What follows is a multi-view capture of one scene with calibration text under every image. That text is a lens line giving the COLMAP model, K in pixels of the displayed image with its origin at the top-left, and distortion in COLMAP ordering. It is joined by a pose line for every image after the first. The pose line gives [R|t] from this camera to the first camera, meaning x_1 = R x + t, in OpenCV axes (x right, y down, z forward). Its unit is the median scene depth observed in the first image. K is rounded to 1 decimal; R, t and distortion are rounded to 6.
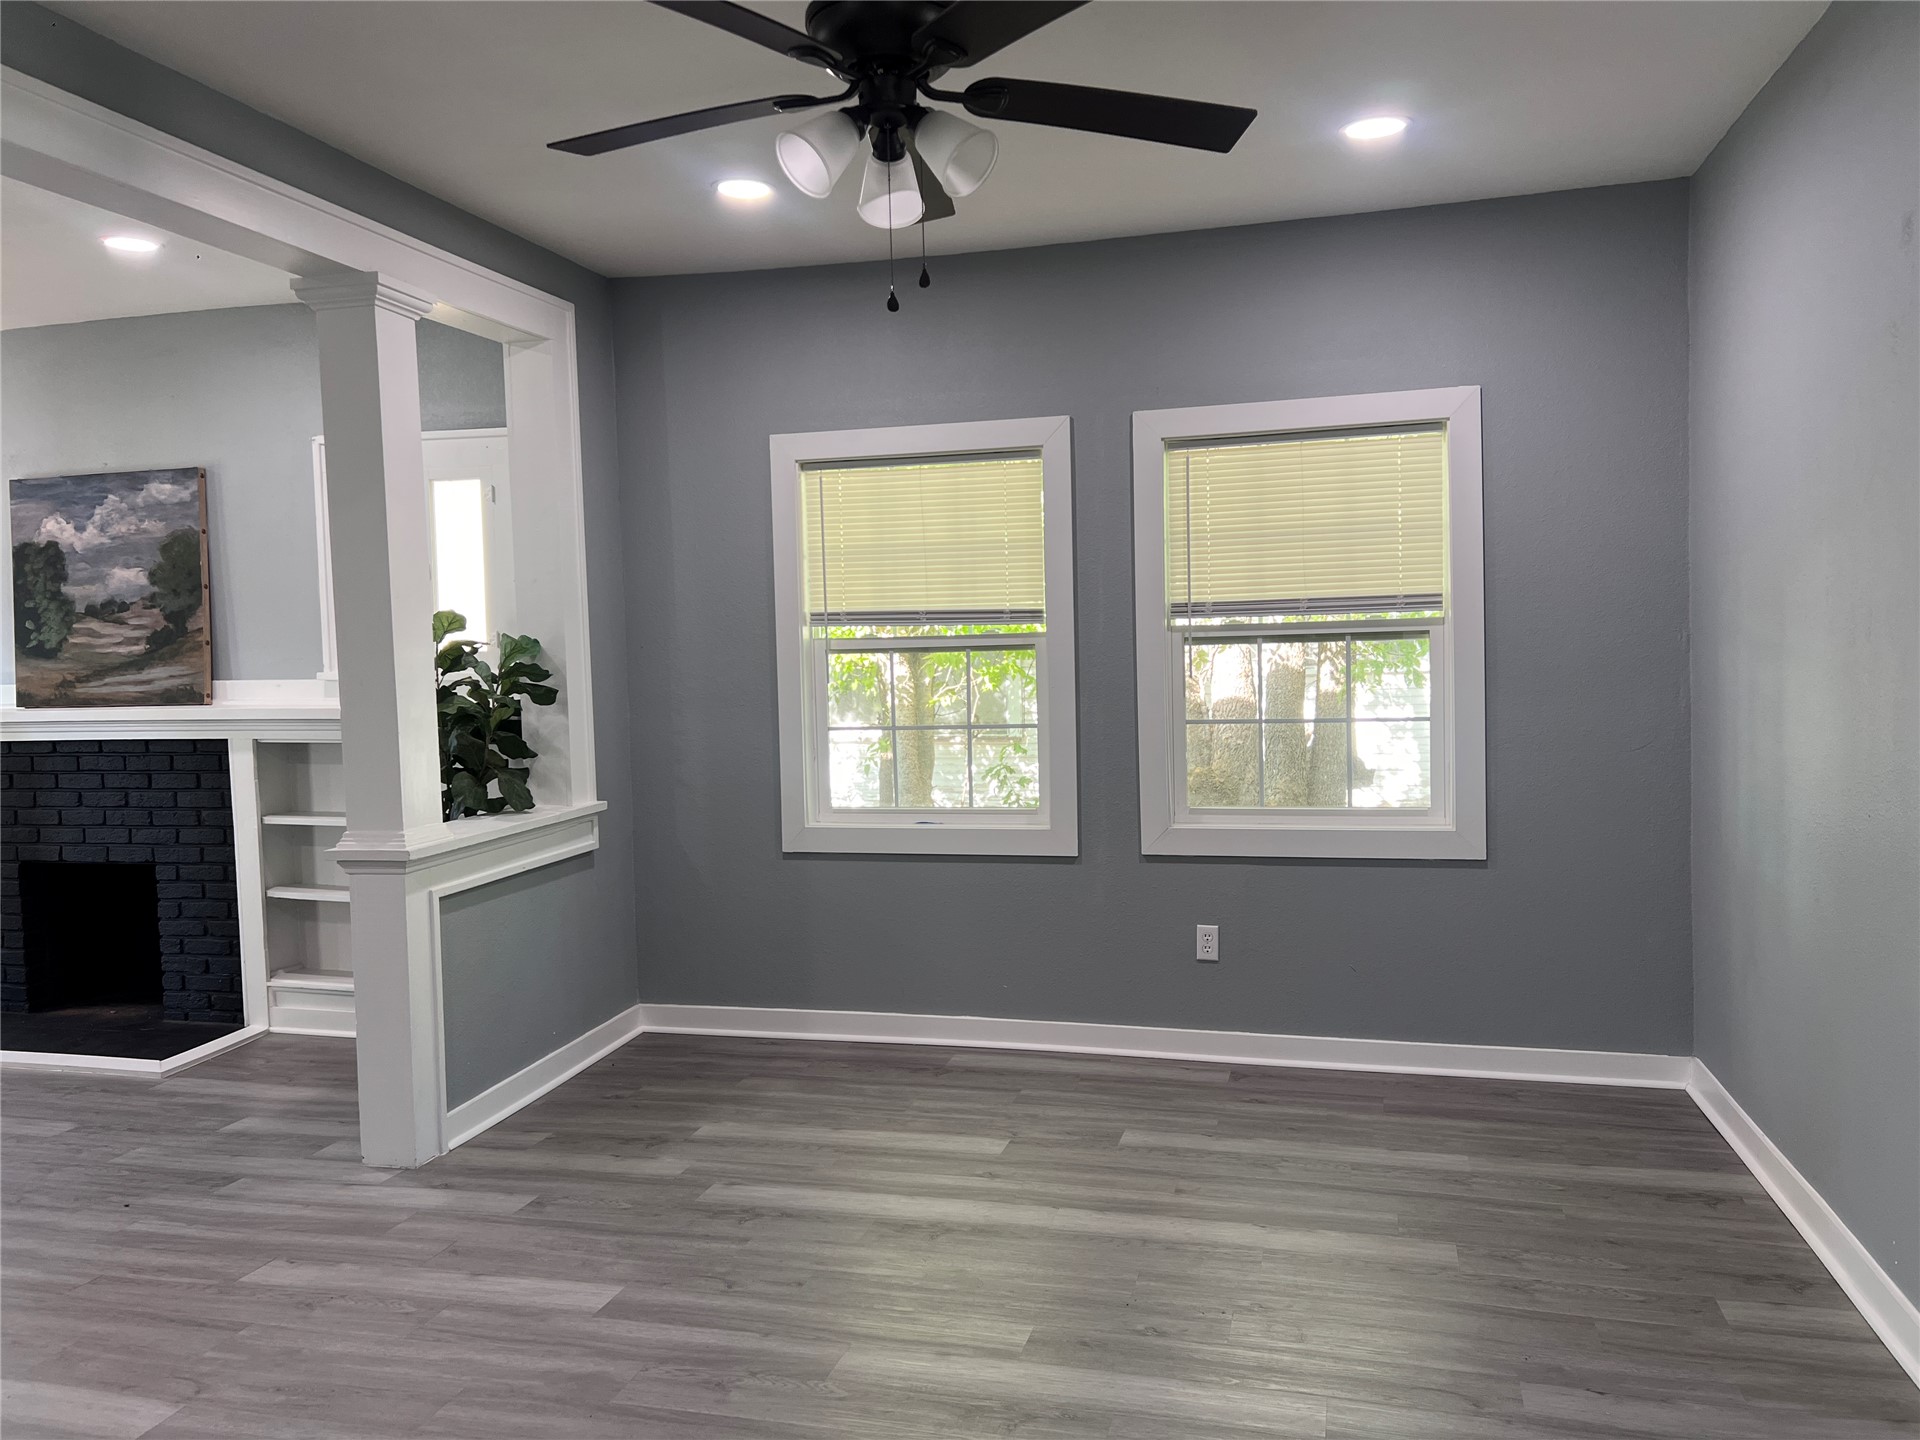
lens RADIAL K [[1438.7, 0, 959.8], [0, 1438.7, 732.1], [0, 0, 1]] dist [0.070425, -0.081686]
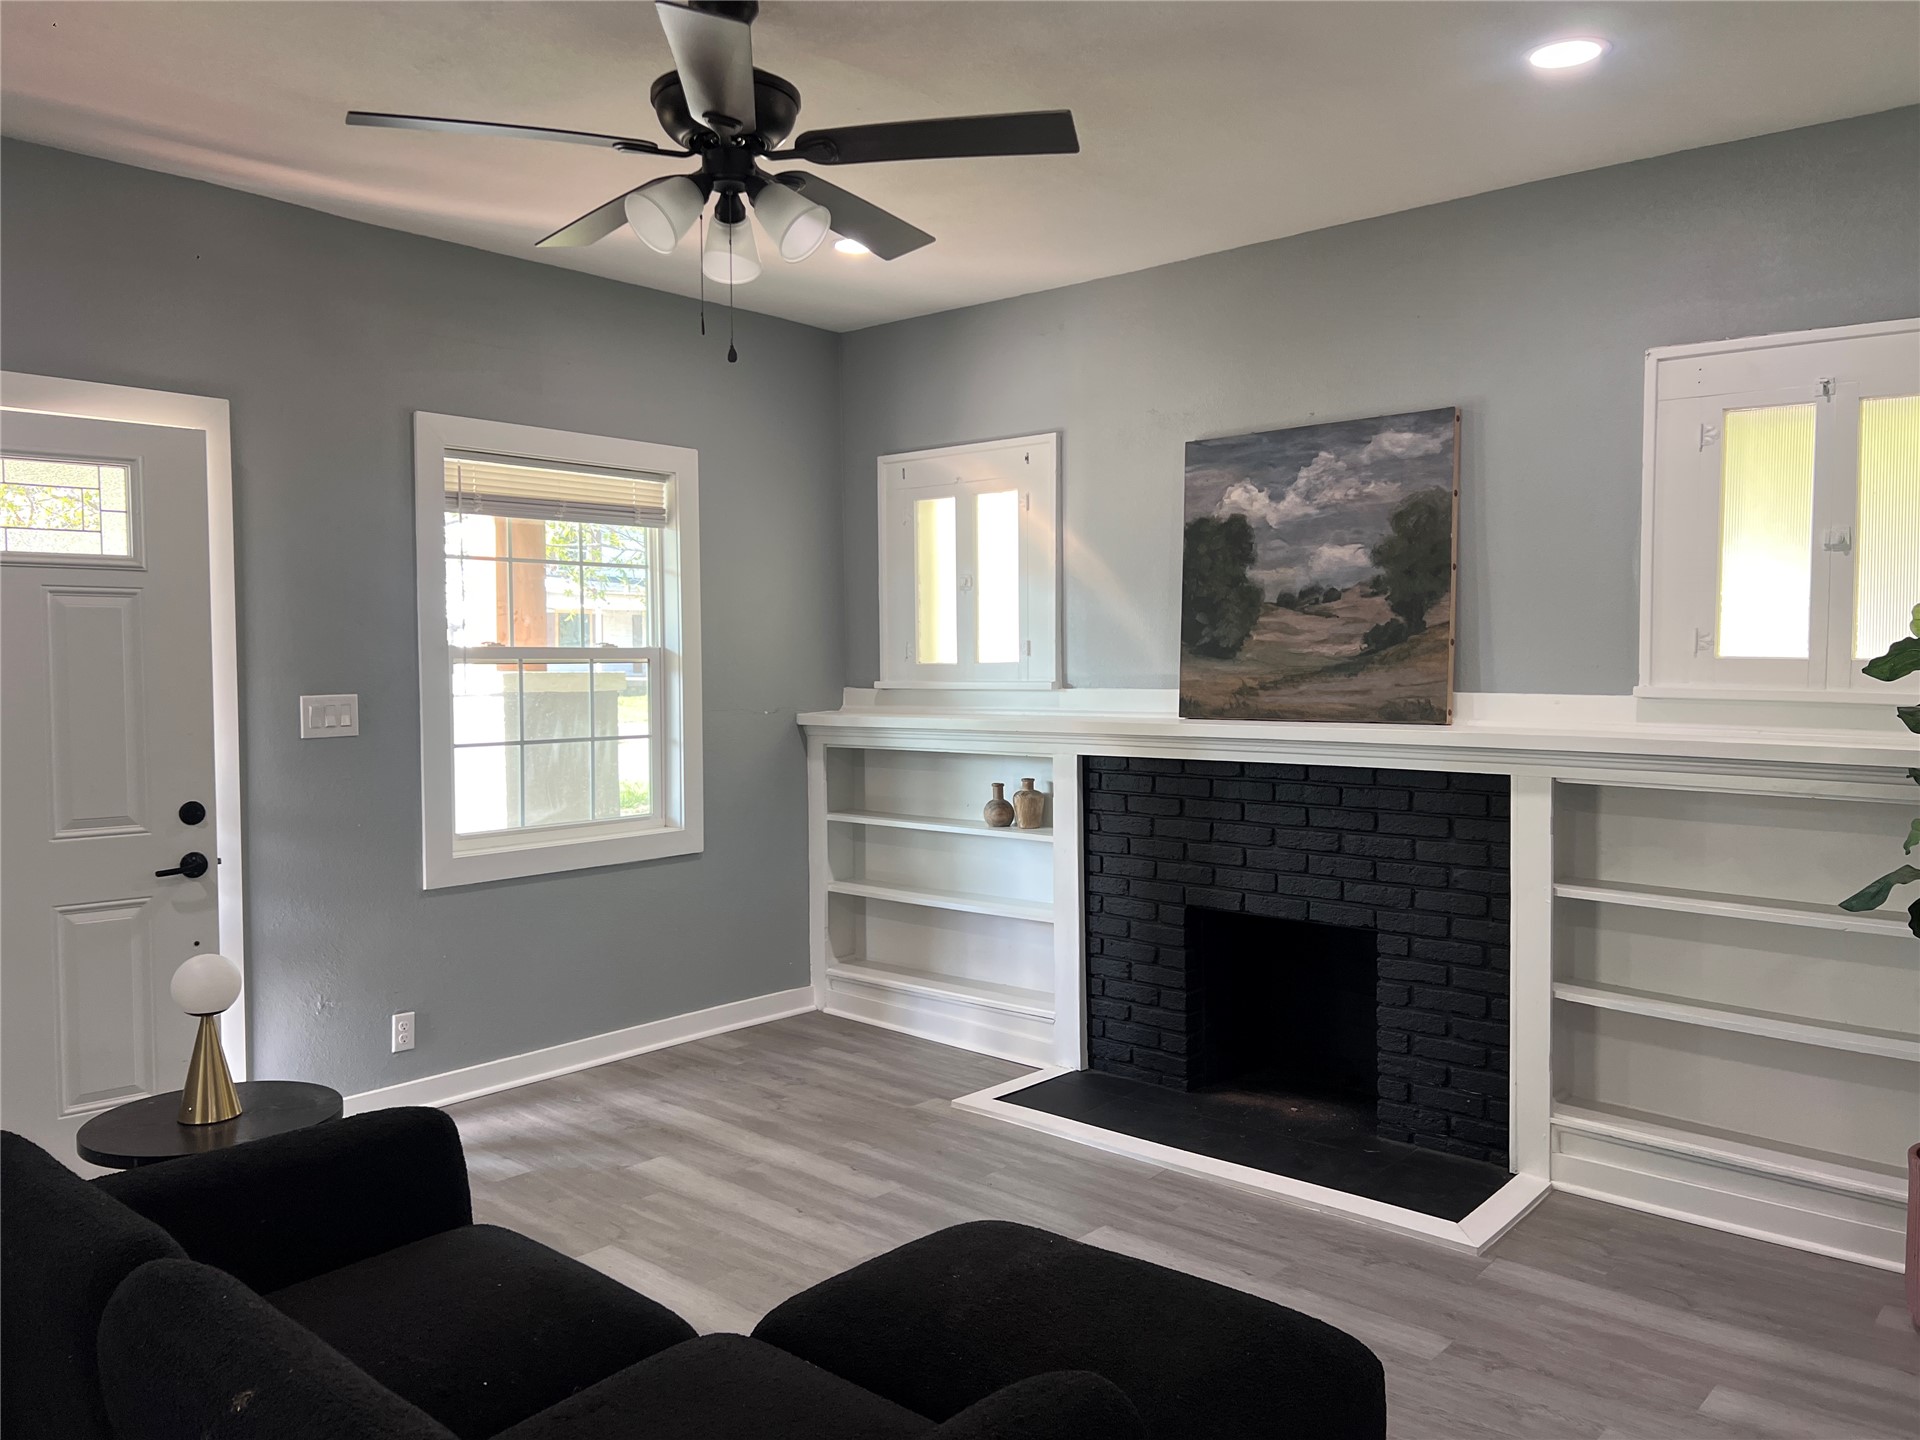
lens RADIAL K [[1438.7, 0, 968.1], [0, 1438.7, 724.5], [0, 0, 1]] dist [0.070425, -0.081686]
pose [[0.898798, 0.038548, -0.436665, -0.450220], [-0.040292, 0.999174, 0.005272, -0.013996], [0.436507, 0.012856, 0.899609, 0.241956]]
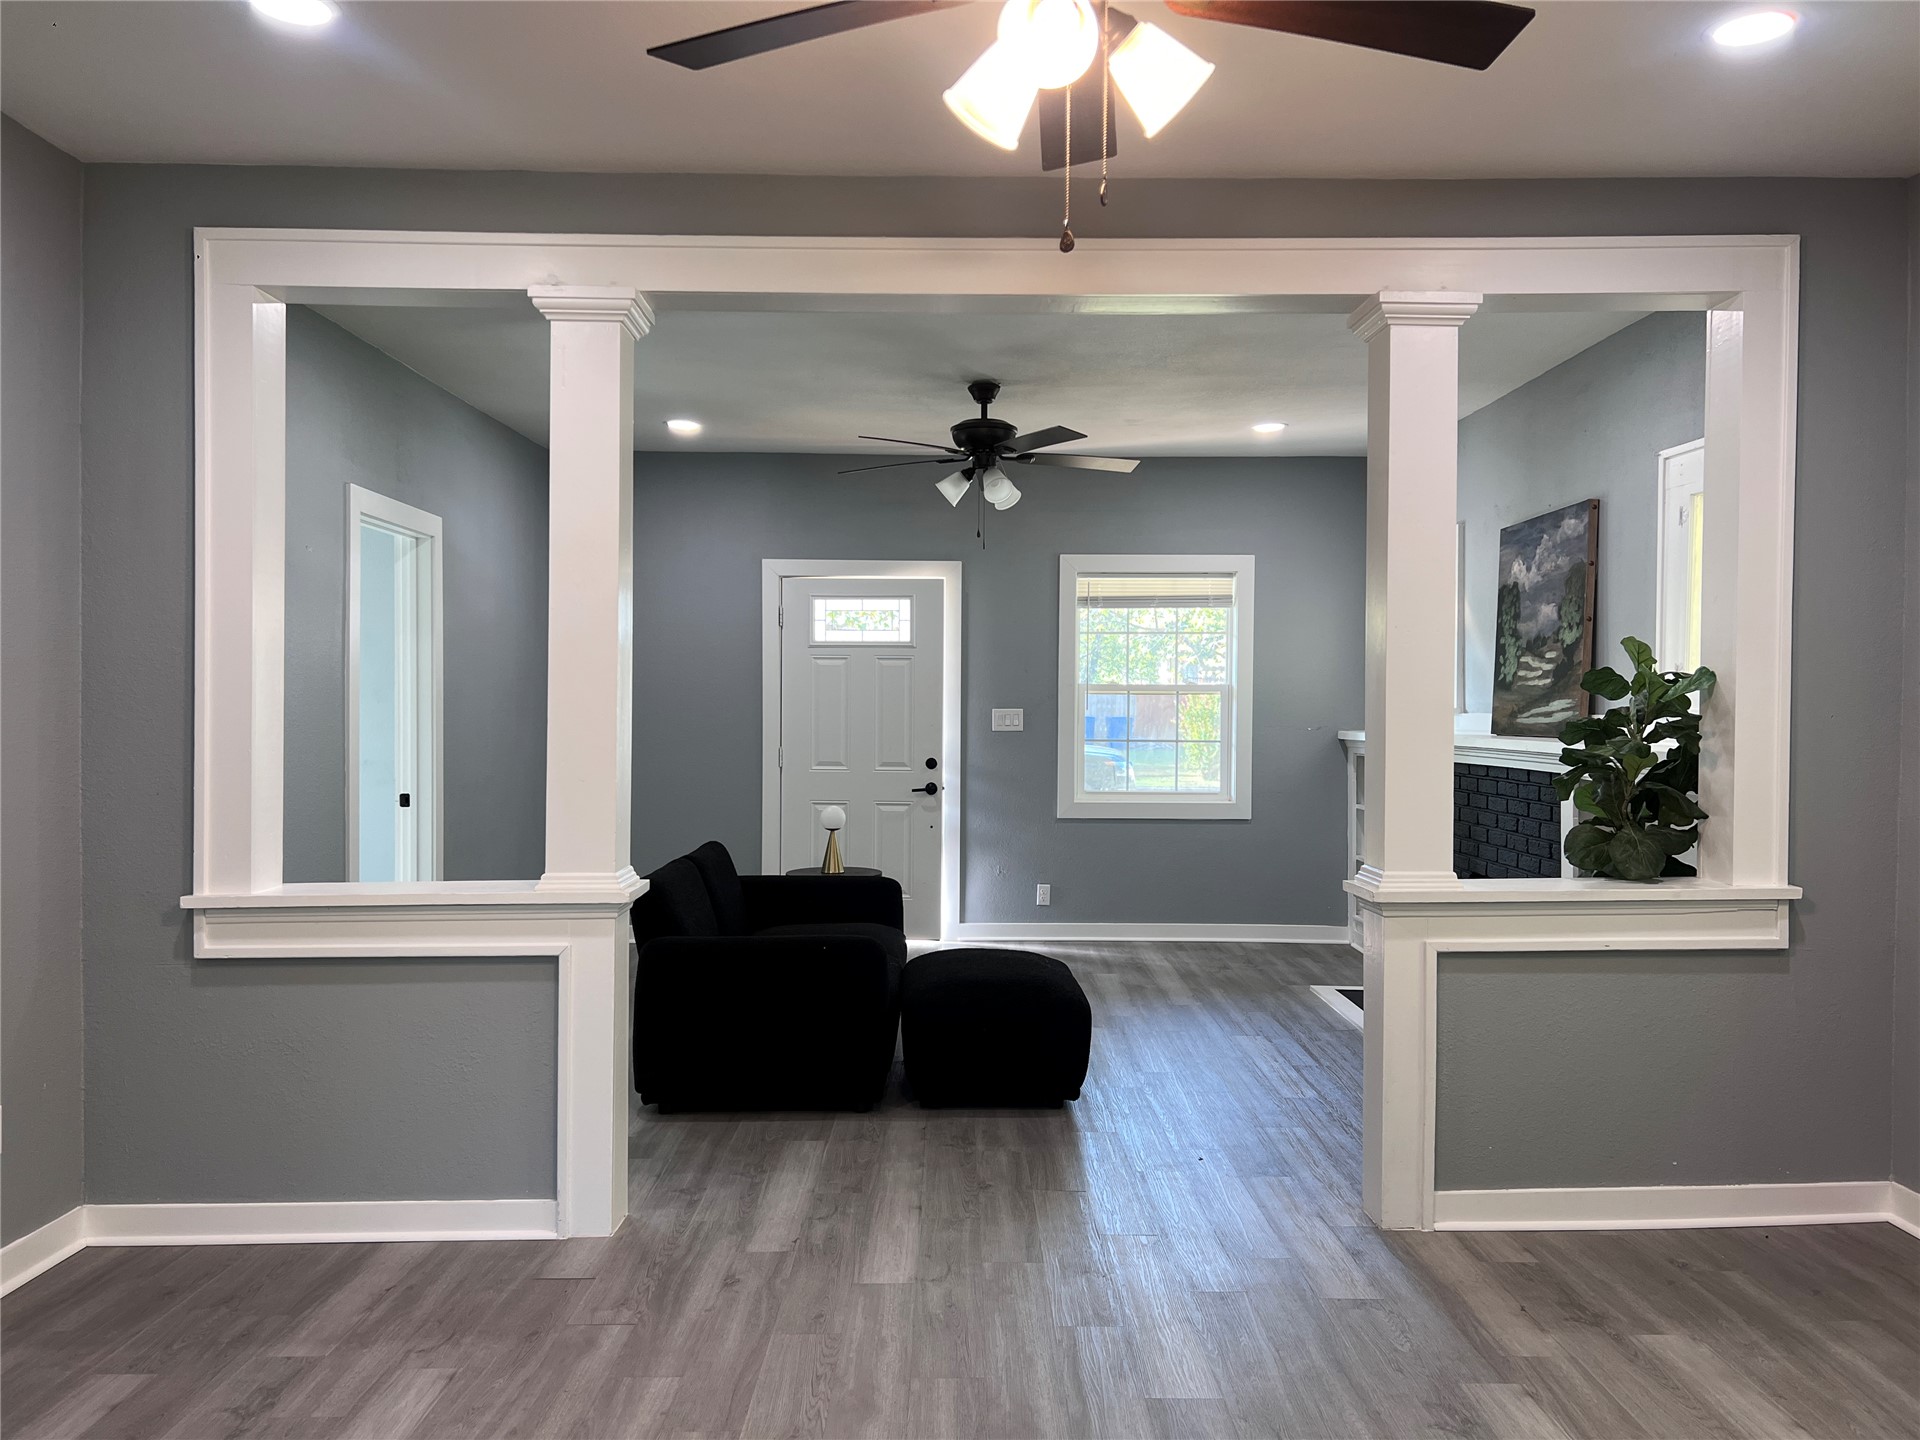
lens RADIAL K [[1438.7, 0, 968.5], [0, 1438.7, 736.0], [0, 0, 1]] dist [0.070425, -0.081686]
pose [[0.272686, 0.043993, -0.961097, 0.345506], [-0.065805, 0.997467, 0.026987, -0.021617], [0.959850, 0.055886, 0.274891, 0.359589]]
